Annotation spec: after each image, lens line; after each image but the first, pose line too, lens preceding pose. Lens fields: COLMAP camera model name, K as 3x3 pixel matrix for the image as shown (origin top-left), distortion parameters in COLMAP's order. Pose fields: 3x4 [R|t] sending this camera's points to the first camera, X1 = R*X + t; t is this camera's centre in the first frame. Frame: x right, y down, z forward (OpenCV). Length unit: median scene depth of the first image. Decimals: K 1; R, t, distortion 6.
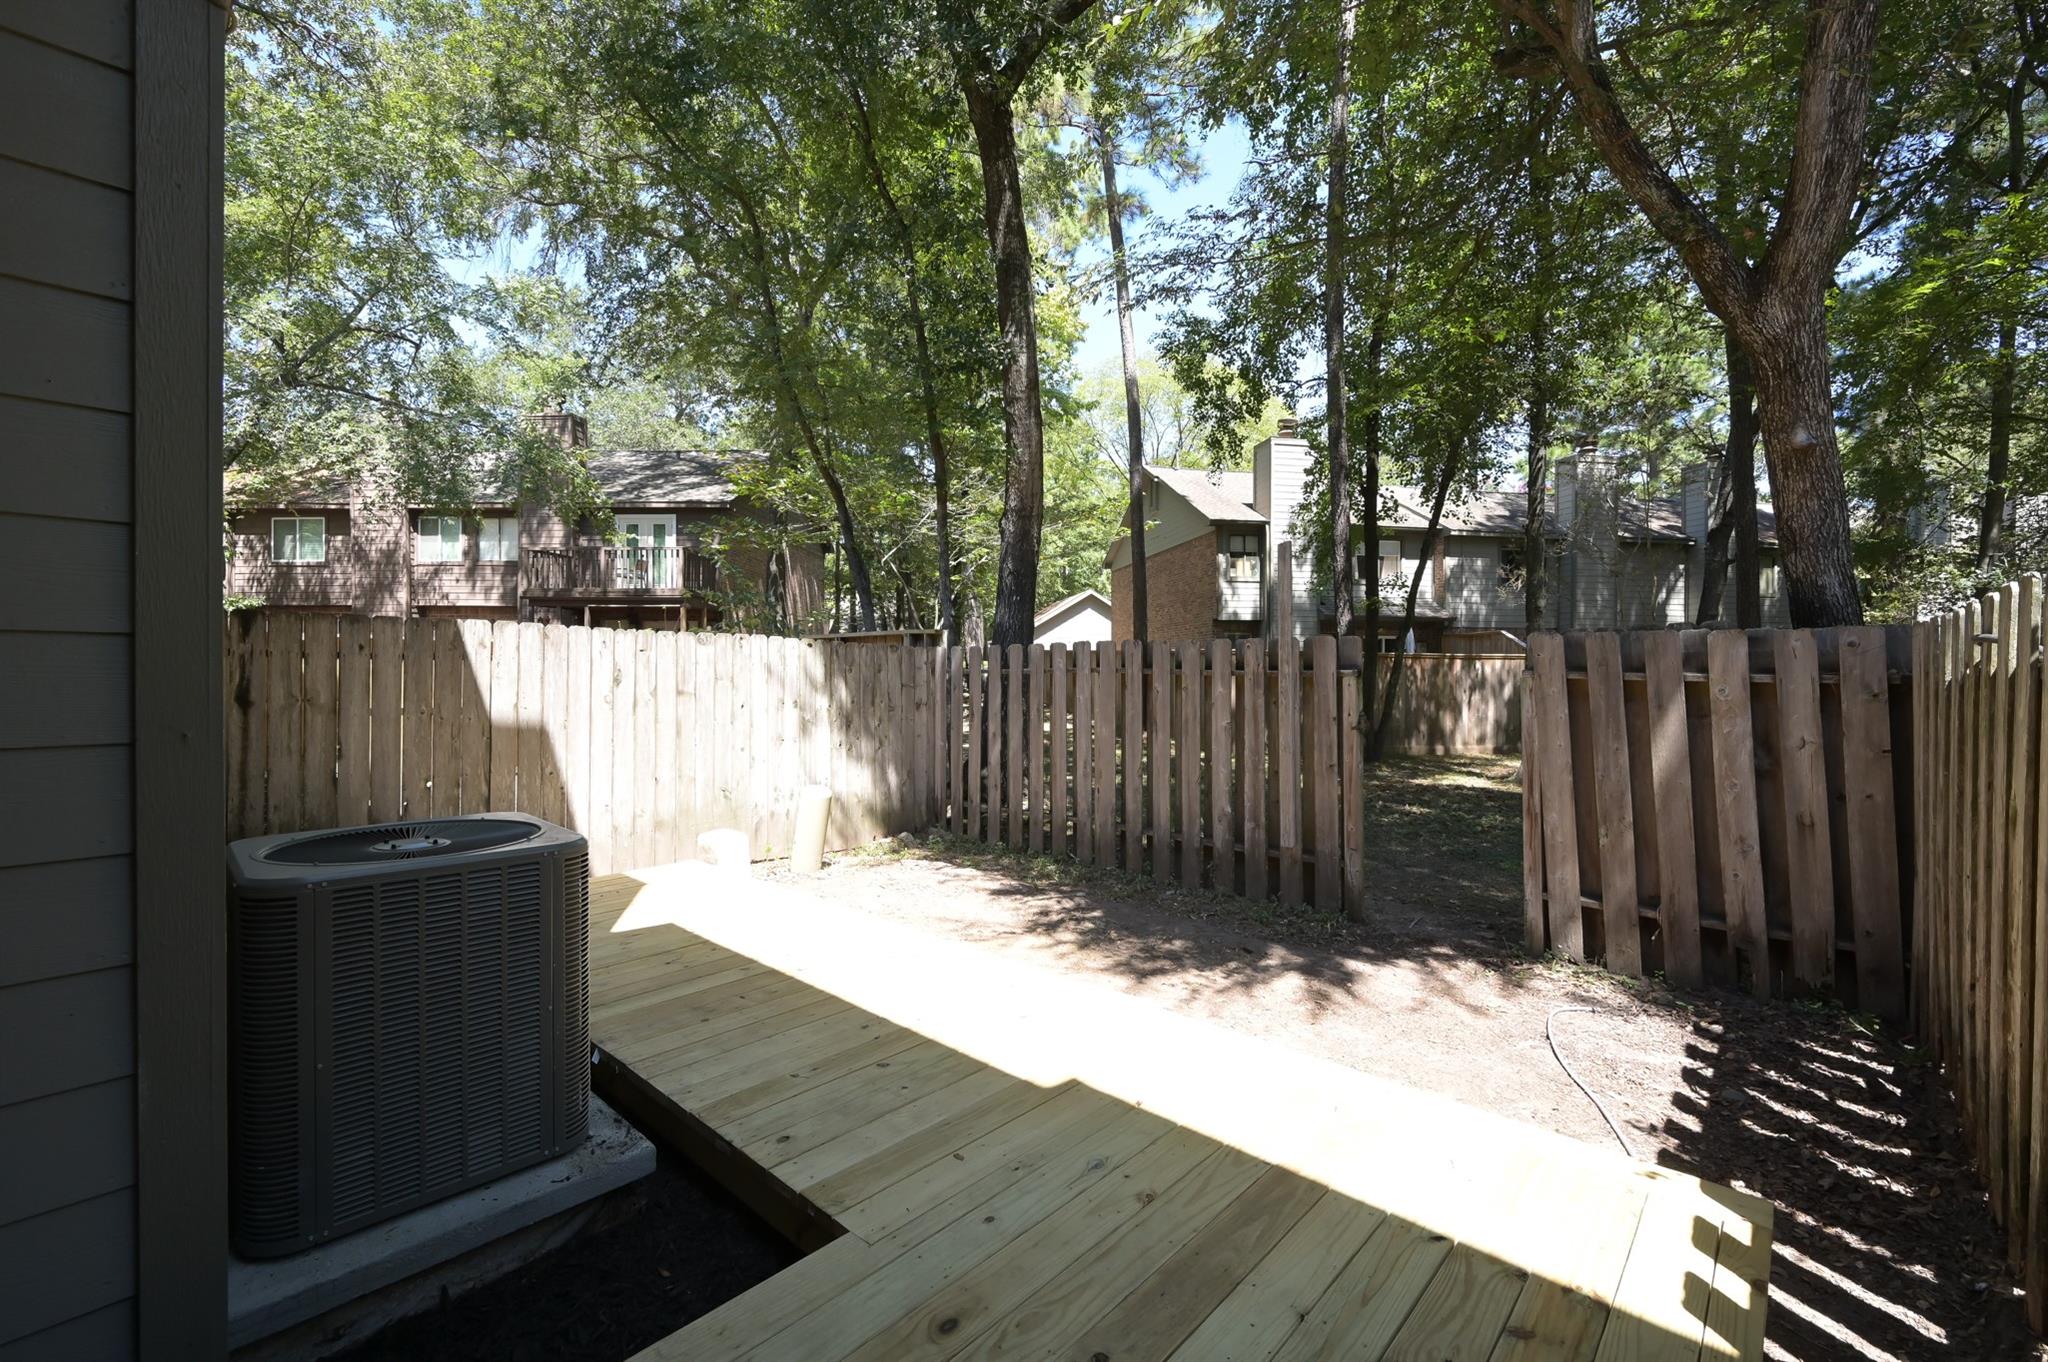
lens RADIAL K [[860.8, 0, 1024.0], [0, 860.8, 681.0], [0, 0, 1]] dist [0.000149, 0.000151]
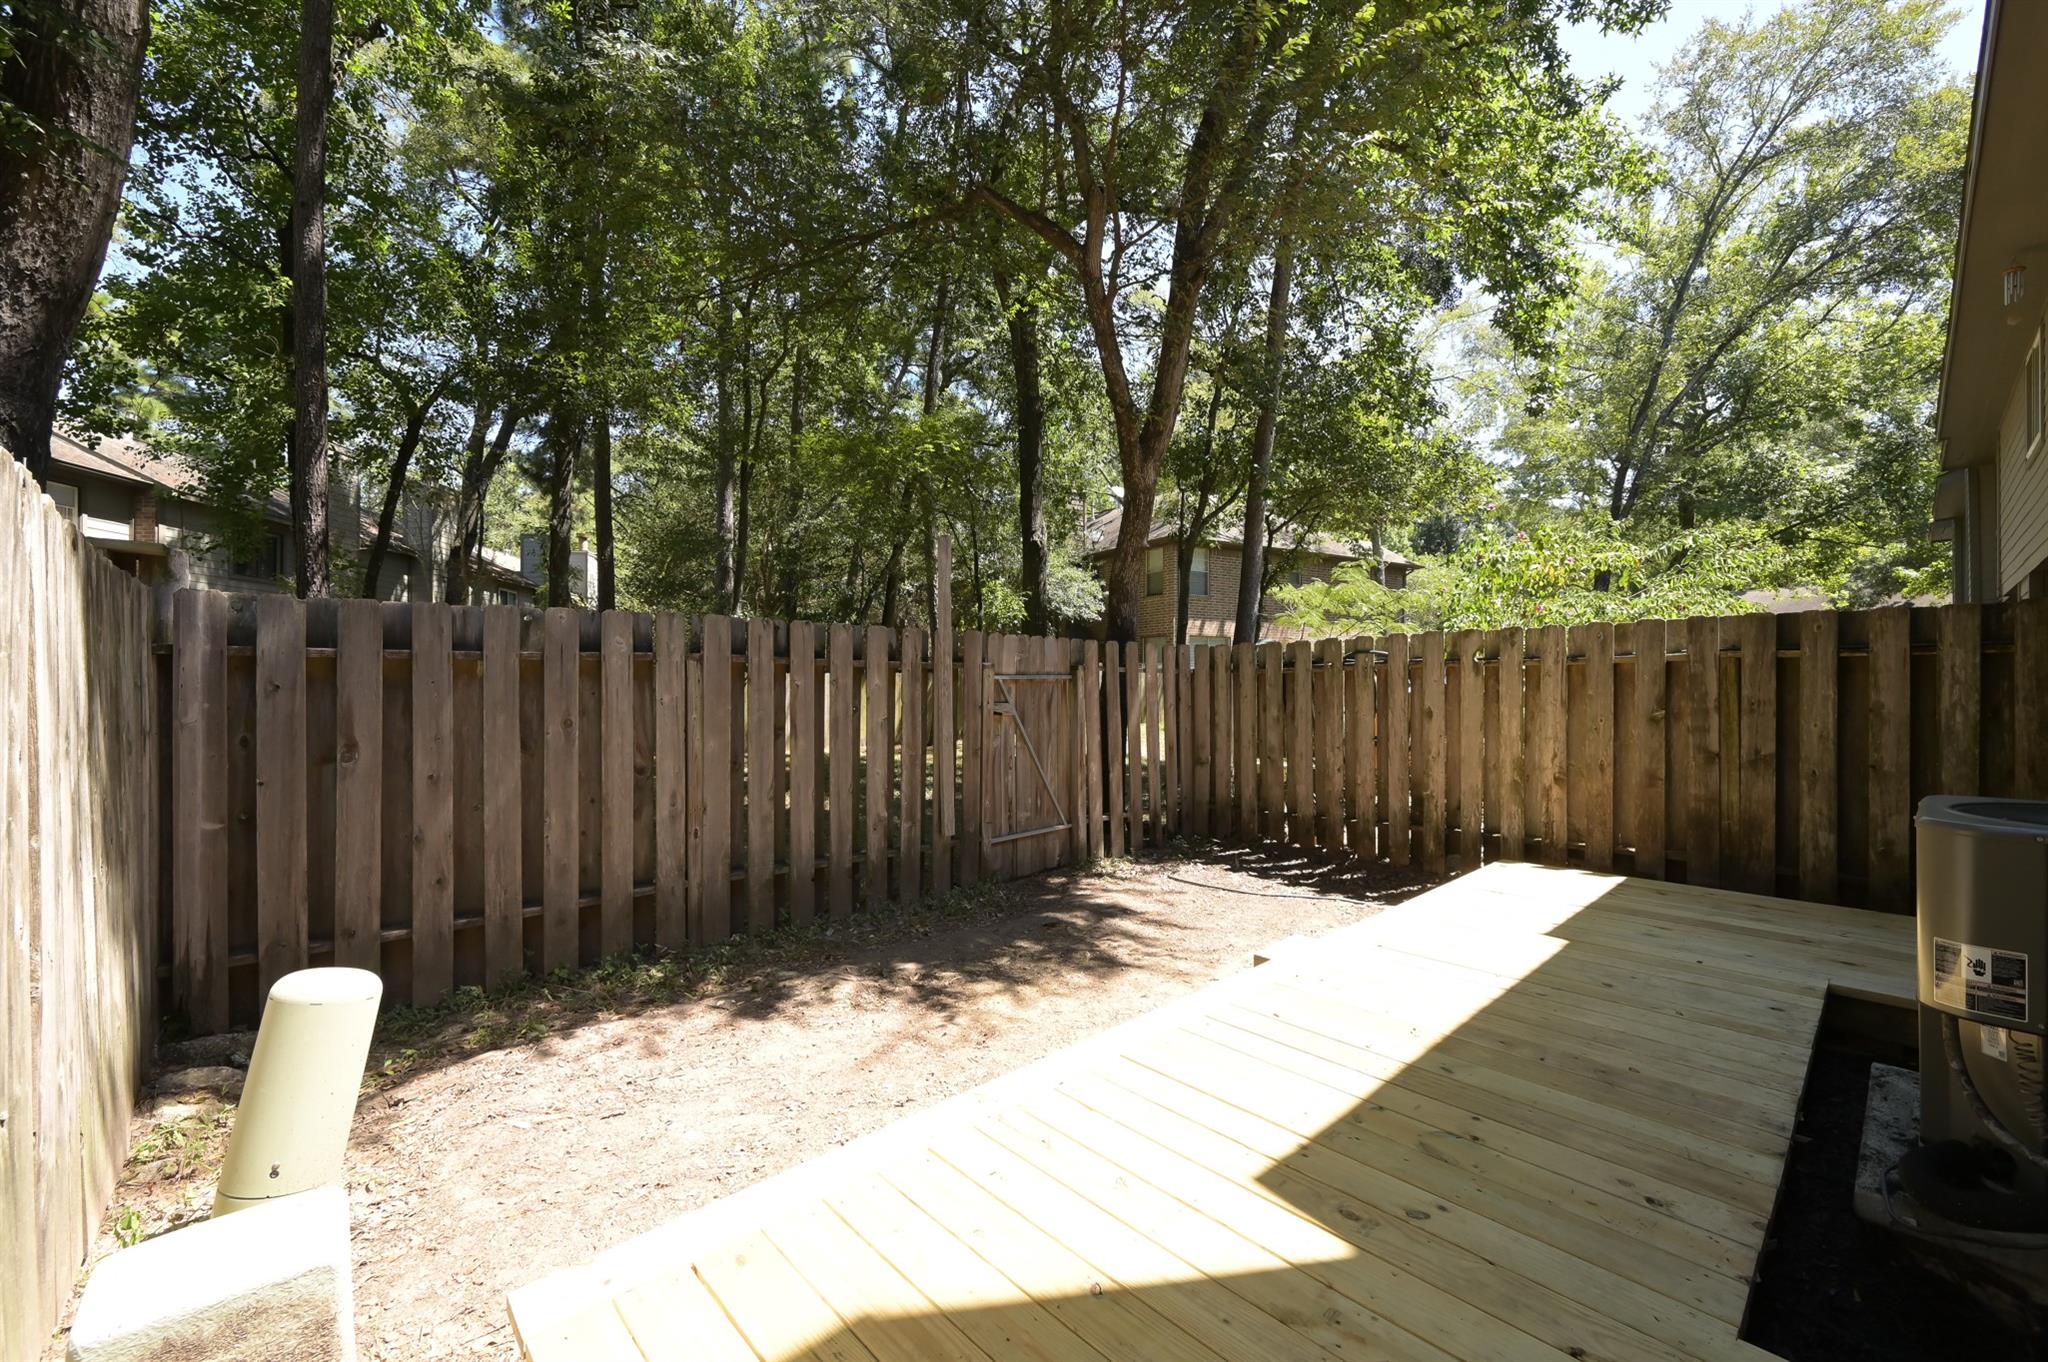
lens RADIAL K [[820.1, 0, 1024.0], [0, 820.1, 681.0], [0, 0, 1]] dist [0.001089, 0.000372]
pose [[0.065402, 0.008173, 0.997826, -0.803474], [0.012192, 0.999885, -0.008989, 0.025815], [-0.997784, 0.012754, 0.065295, 1.041705]]
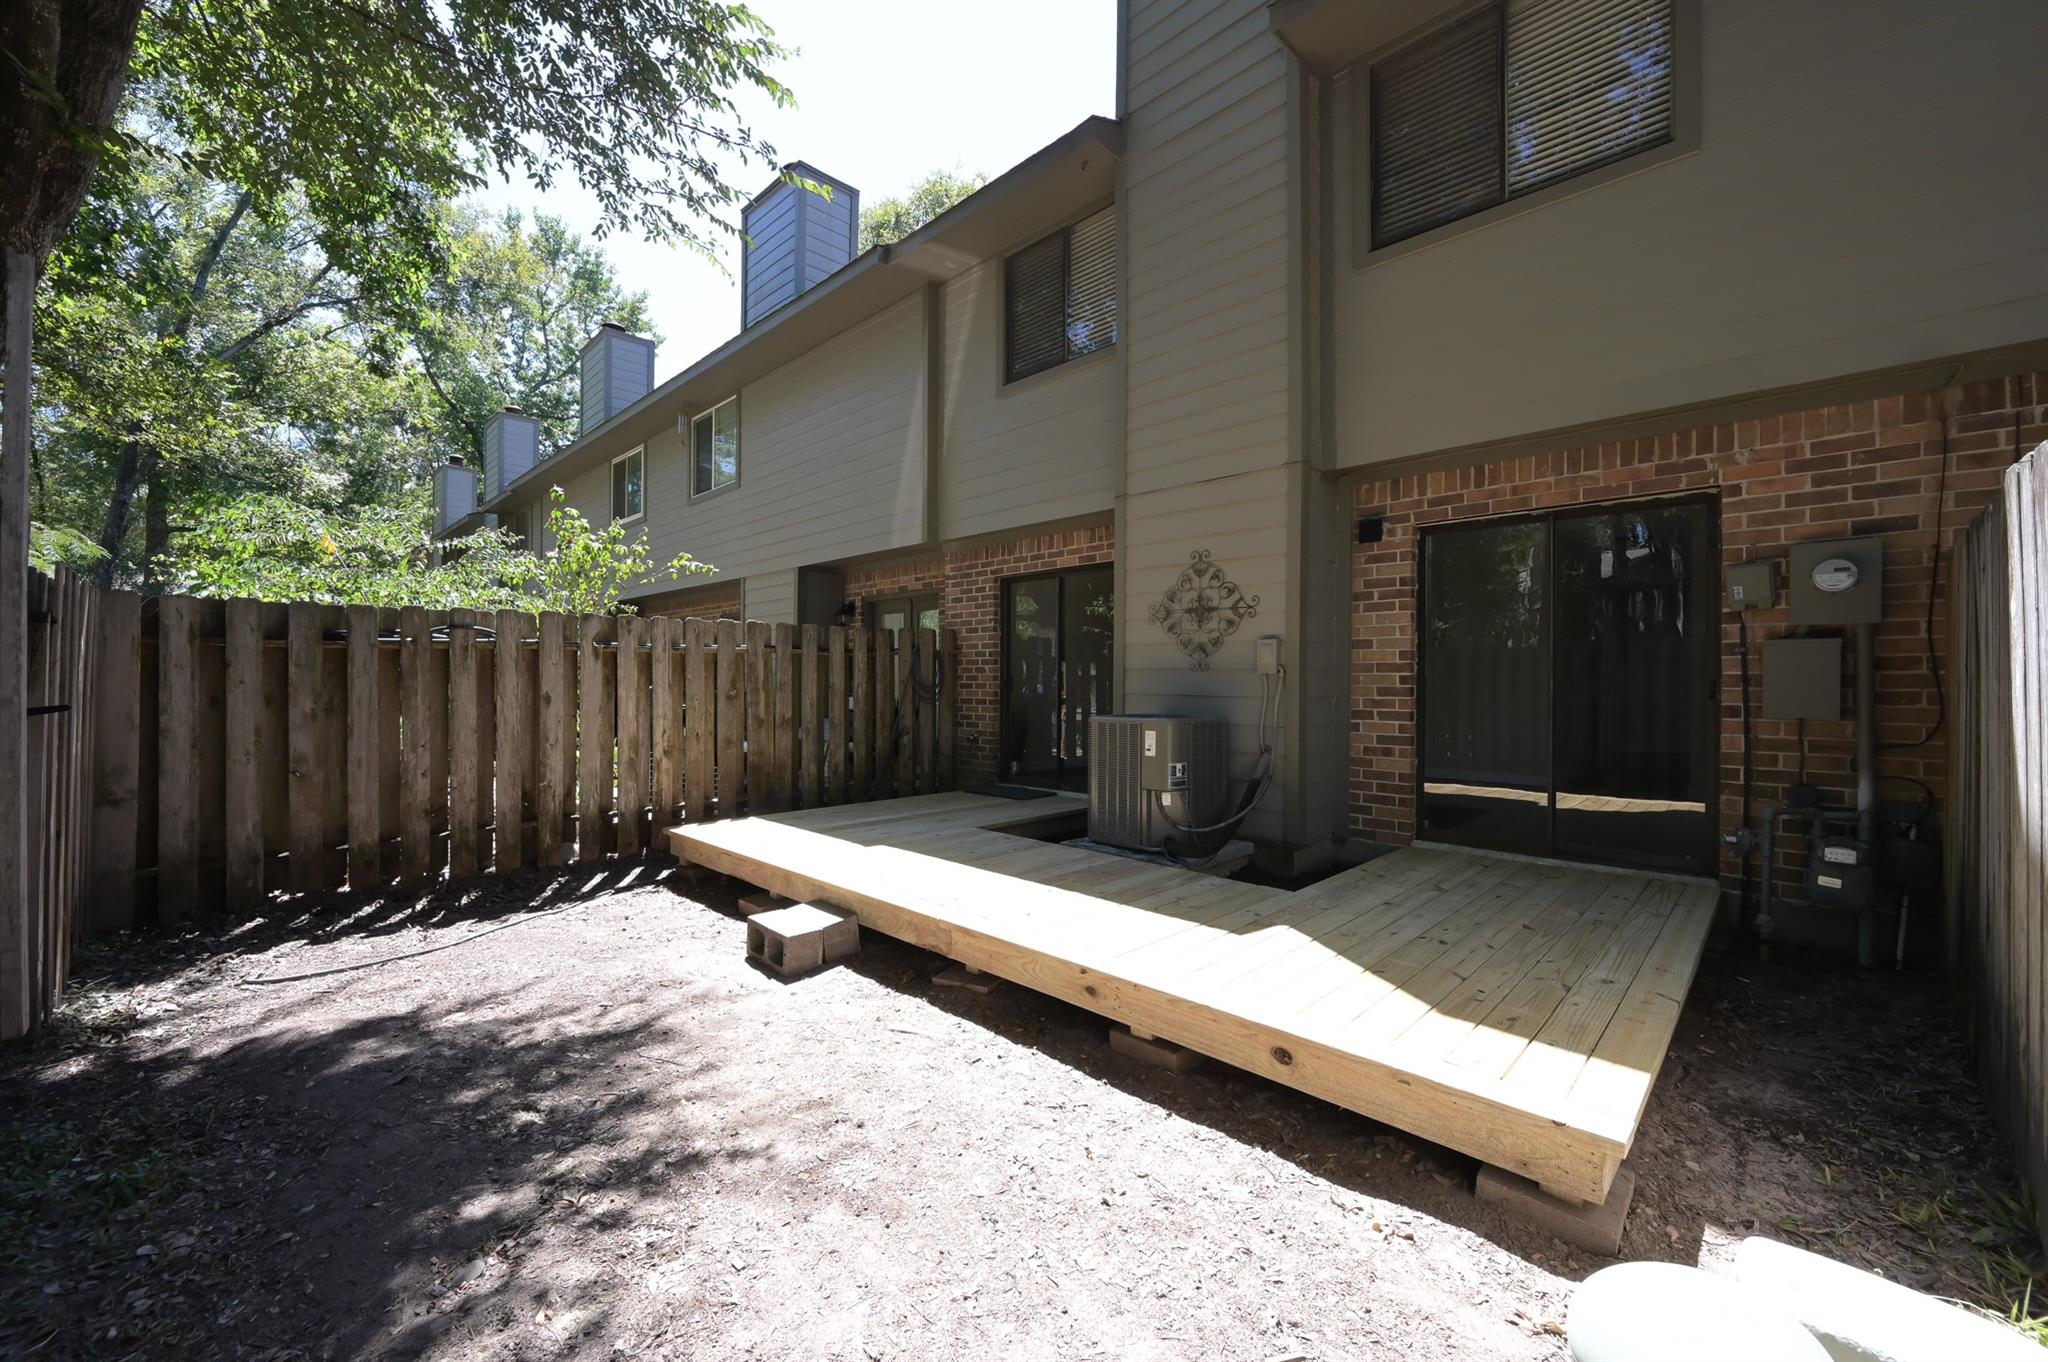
lens RADIAL K [[820.1, 0, 1024.0], [0, 820.1, 681.0], [0, 0, 1]] dist [0.001089, 0.000372]
pose [[-0.999341, 0.004417, 0.036025, -0.214104], [0.004606, 0.999976, 0.005161, 0.045168], [-0.036001, 0.005323, -0.999338, 1.671640]]
